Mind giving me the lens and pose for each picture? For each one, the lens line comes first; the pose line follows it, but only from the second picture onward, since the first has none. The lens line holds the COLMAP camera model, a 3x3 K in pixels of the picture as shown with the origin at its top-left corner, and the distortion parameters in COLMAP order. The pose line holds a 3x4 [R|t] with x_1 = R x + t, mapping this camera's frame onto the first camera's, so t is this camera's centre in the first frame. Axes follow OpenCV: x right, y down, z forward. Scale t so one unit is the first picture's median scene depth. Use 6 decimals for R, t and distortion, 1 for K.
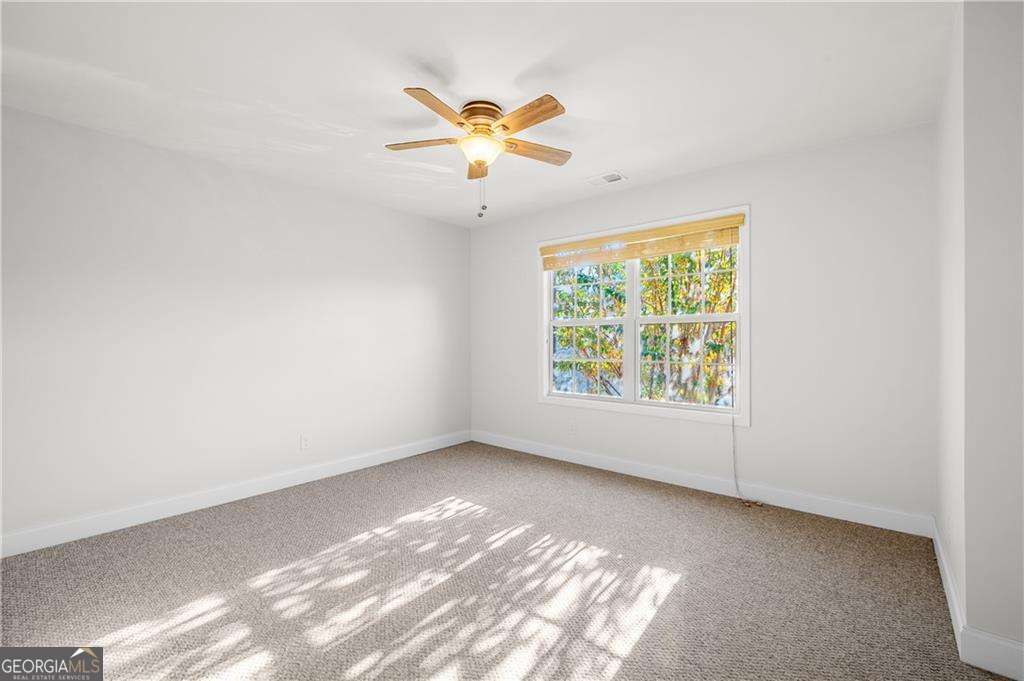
lens RADIAL K [[435.4, 0, 514.0], [0, 435.4, 341.4], [0, 0, 1]] dist [0.000443, -0.000324]
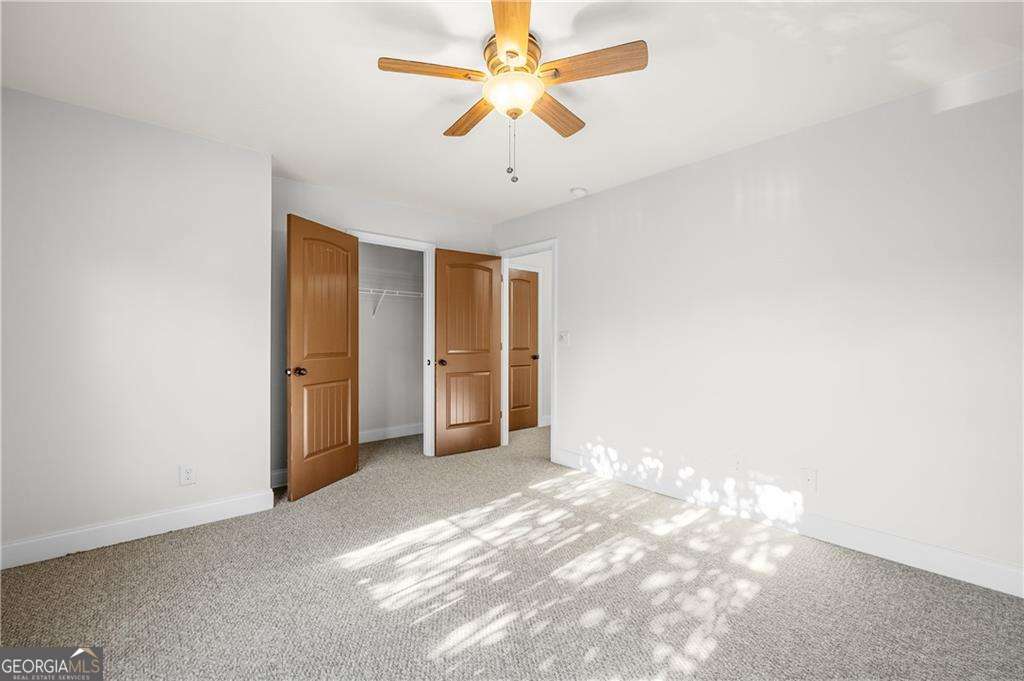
lens RADIAL K [[435.4, 0, 514.0], [0, 435.4, 341.4], [0, 0, 1]] dist [0.000443, -0.000324]
pose [[-0.987664, 0.018054, 0.155547, -0.231046], [0.012805, 0.999317, -0.034676, 0.035726], [-0.156067, -0.032256, -0.987220, 2.043993]]
